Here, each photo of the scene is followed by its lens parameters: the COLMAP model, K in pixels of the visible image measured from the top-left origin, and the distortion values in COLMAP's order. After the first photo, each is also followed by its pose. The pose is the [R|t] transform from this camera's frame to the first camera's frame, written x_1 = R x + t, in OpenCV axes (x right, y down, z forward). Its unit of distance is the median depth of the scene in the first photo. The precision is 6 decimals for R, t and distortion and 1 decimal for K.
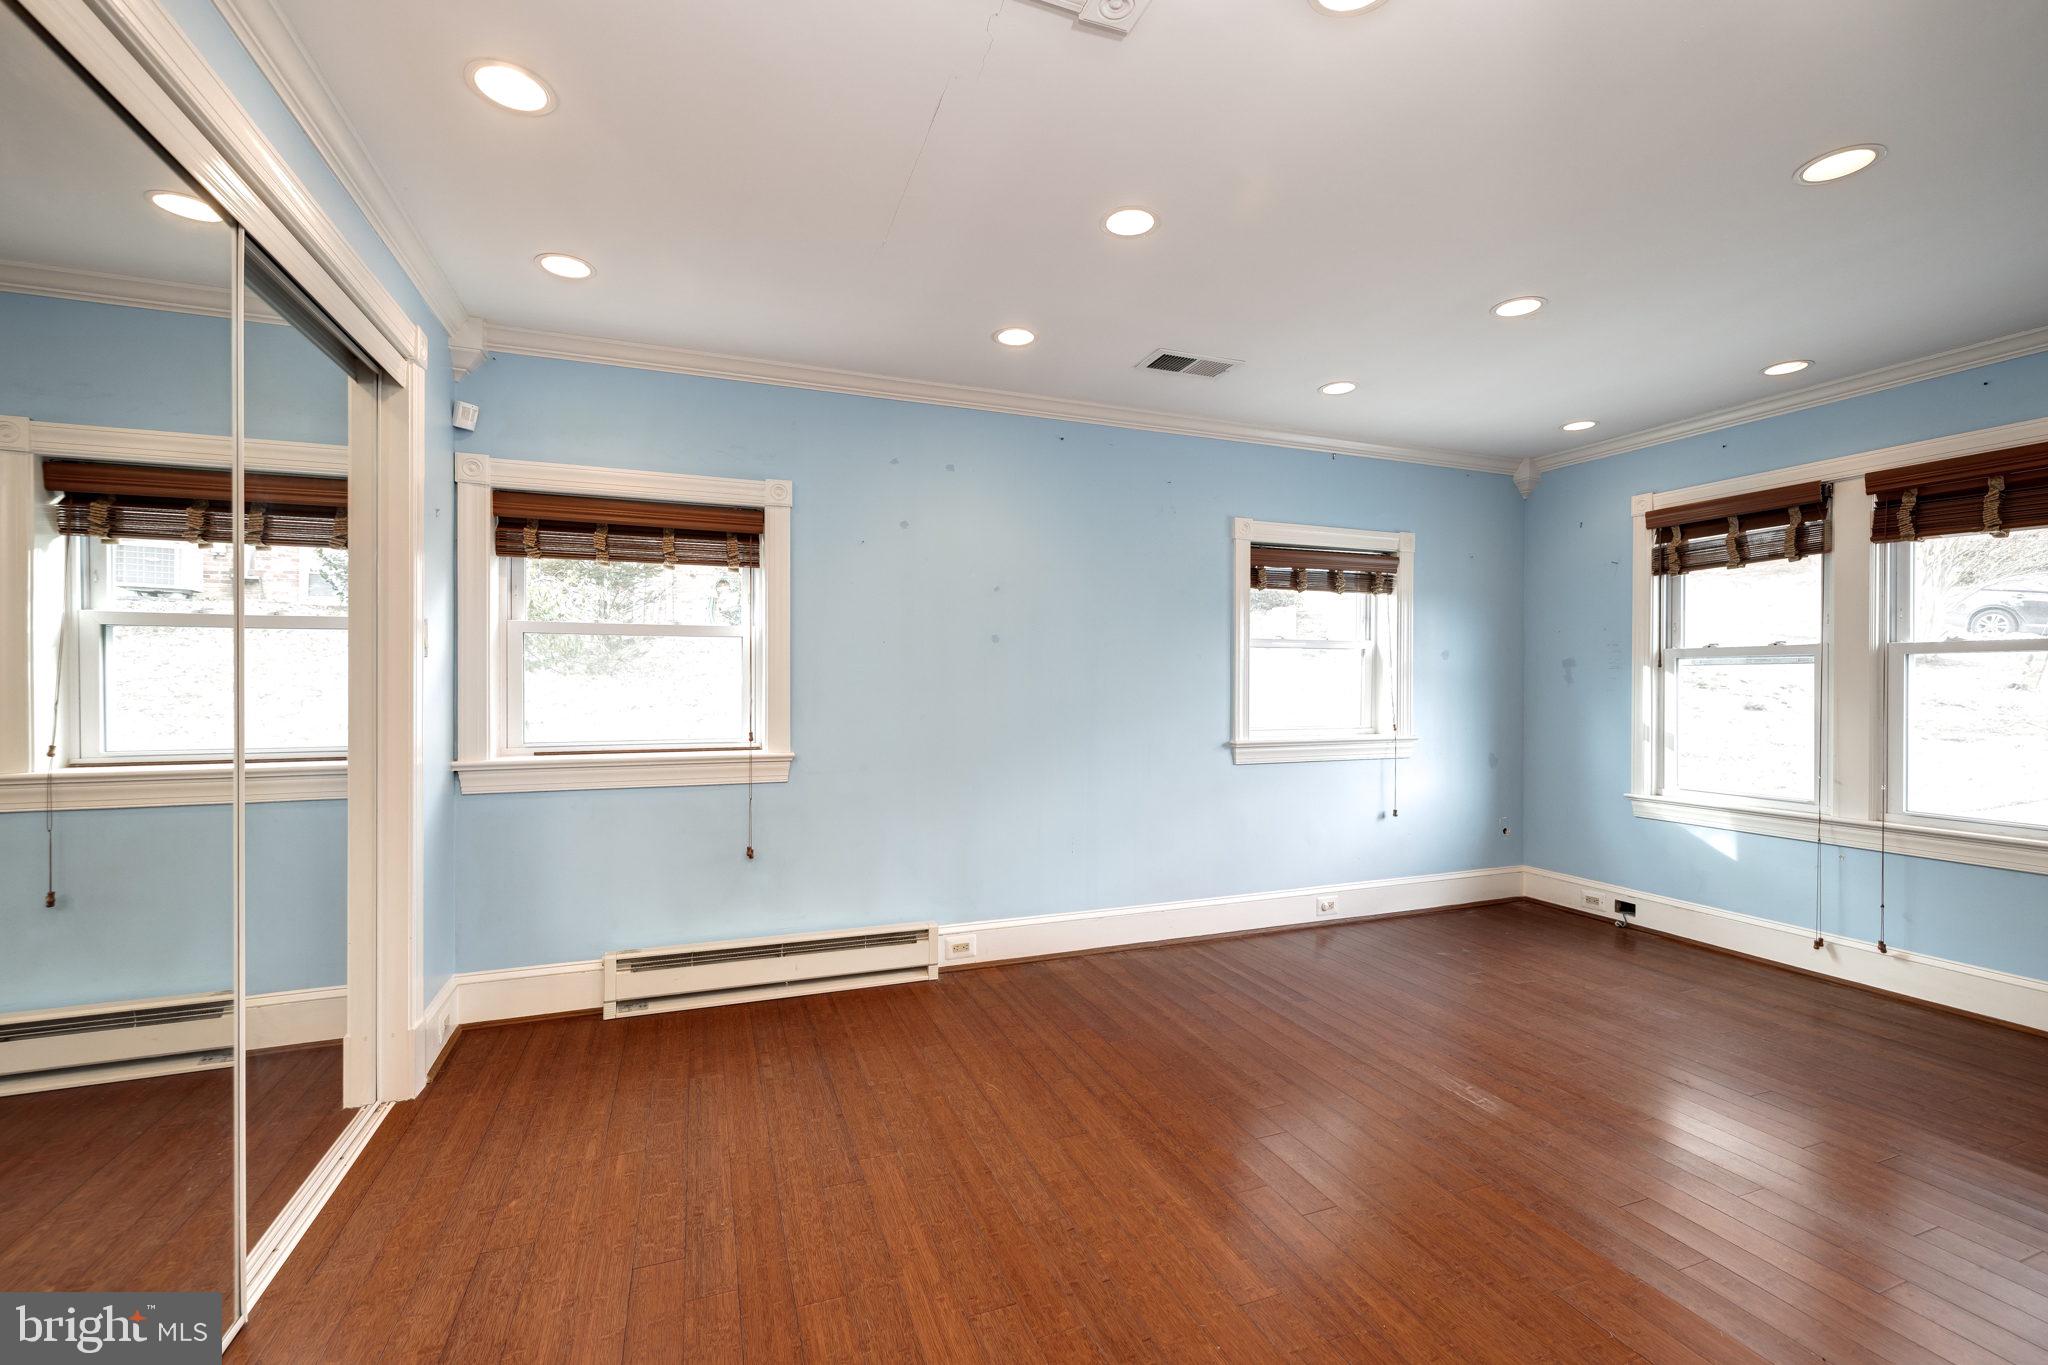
lens RADIAL K [[857.9, 0, 1032.3], [0, 857.9, 687.8], [0, 0, 1]] dist [-0.000028, 0.000041]
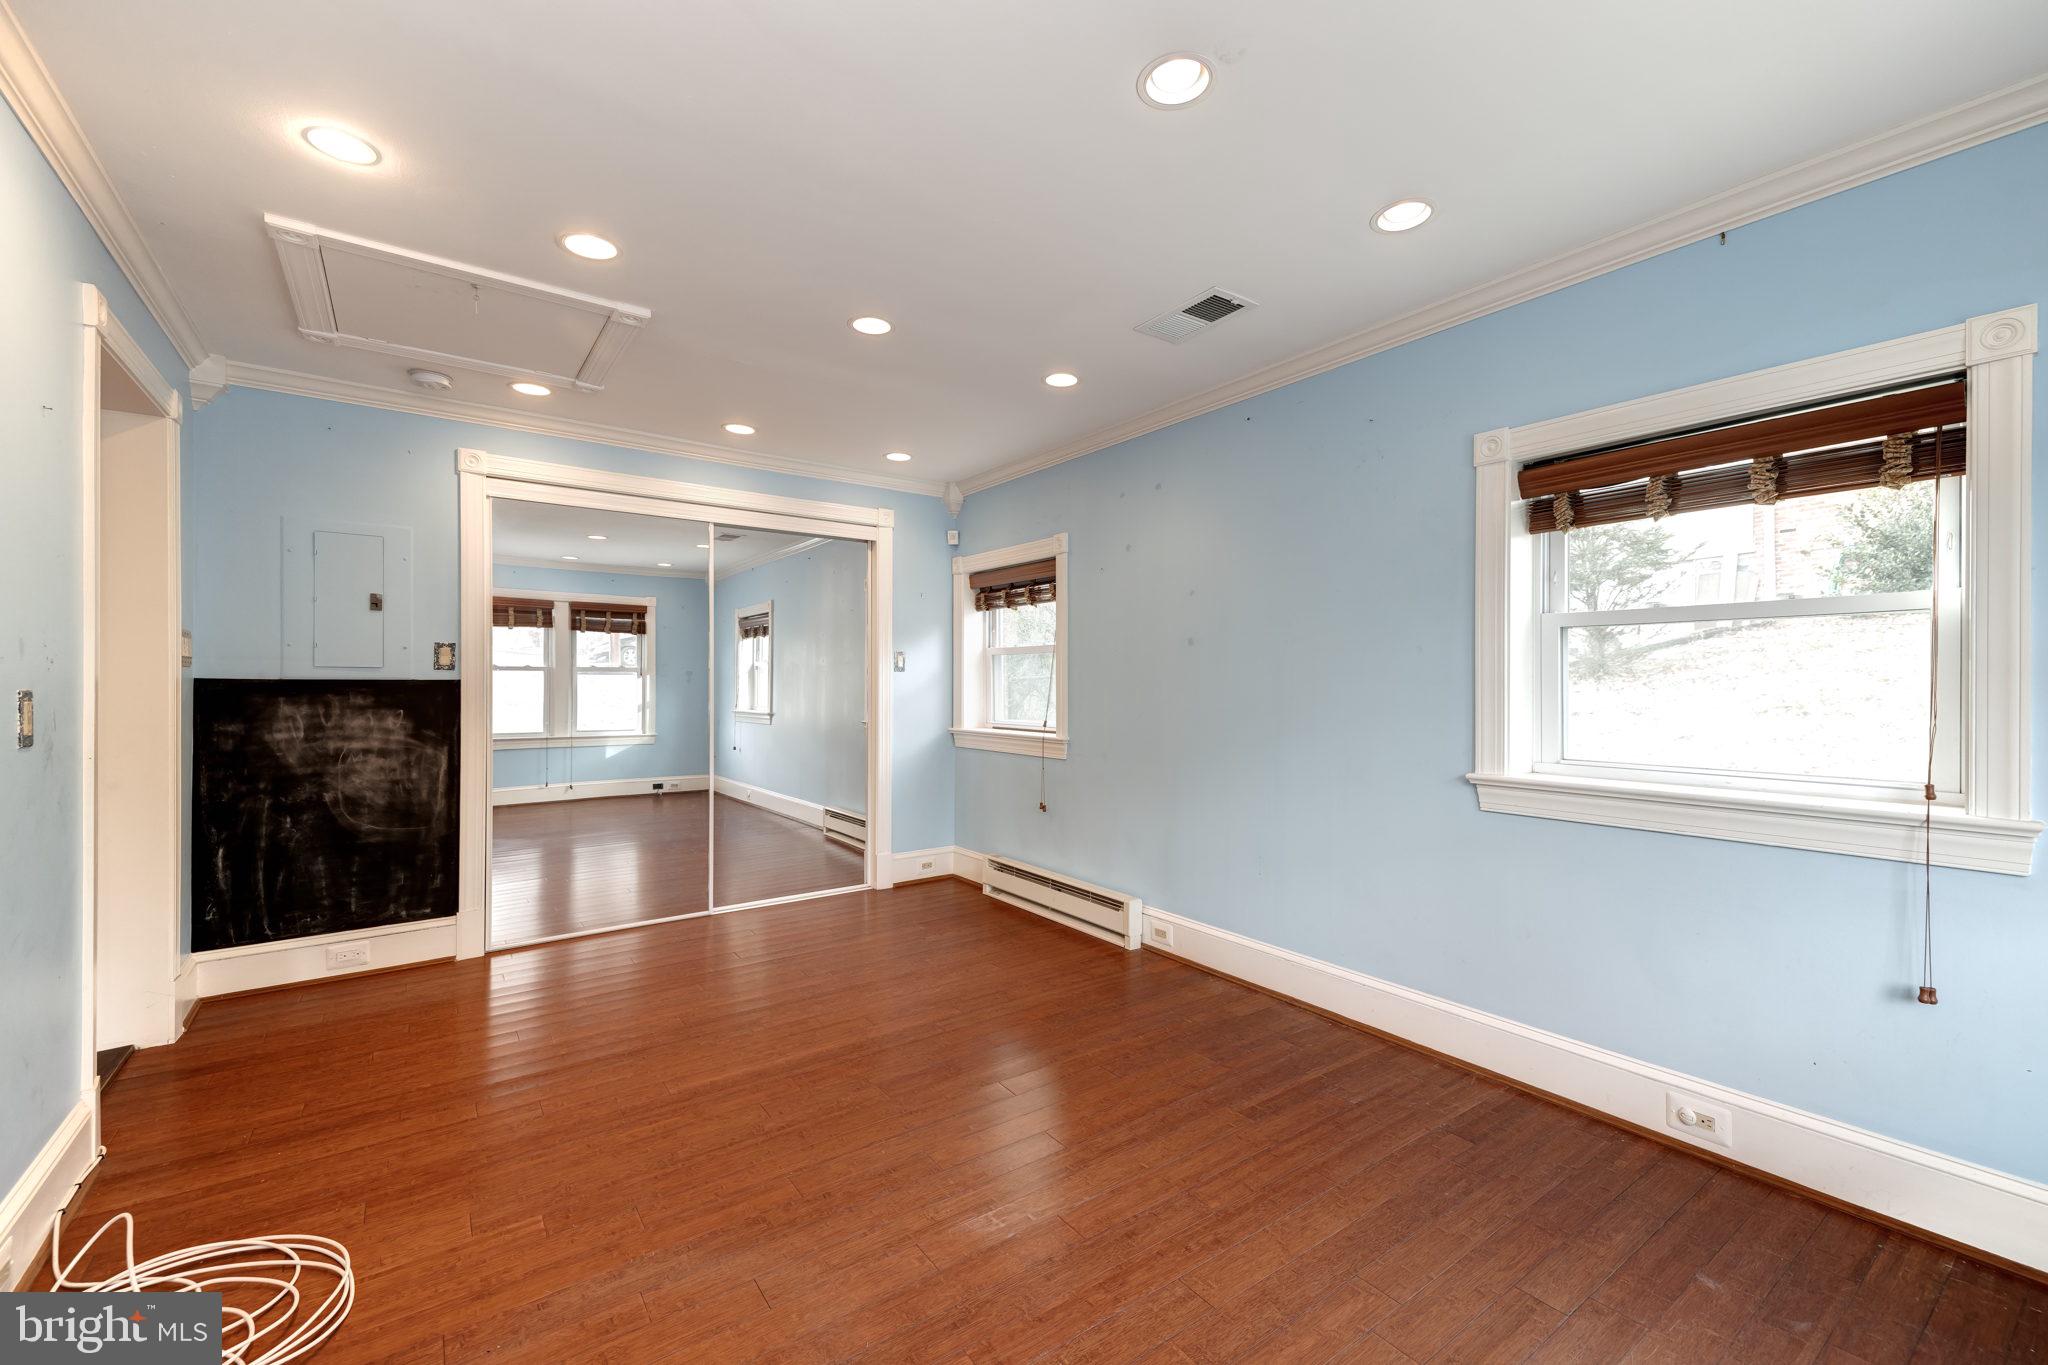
lens RADIAL K [[829.7, 0, 1024.0], [0, 829.7, 682.5], [0, 0, 1]] dist [0.034350, 0.000015]
pose [[0.260343, 0.001320, -0.965515, 0.935862], [0.001093, 0.999998, 0.001662, -0.012383], [0.965516, -0.001488, 0.260341, 0.602580]]
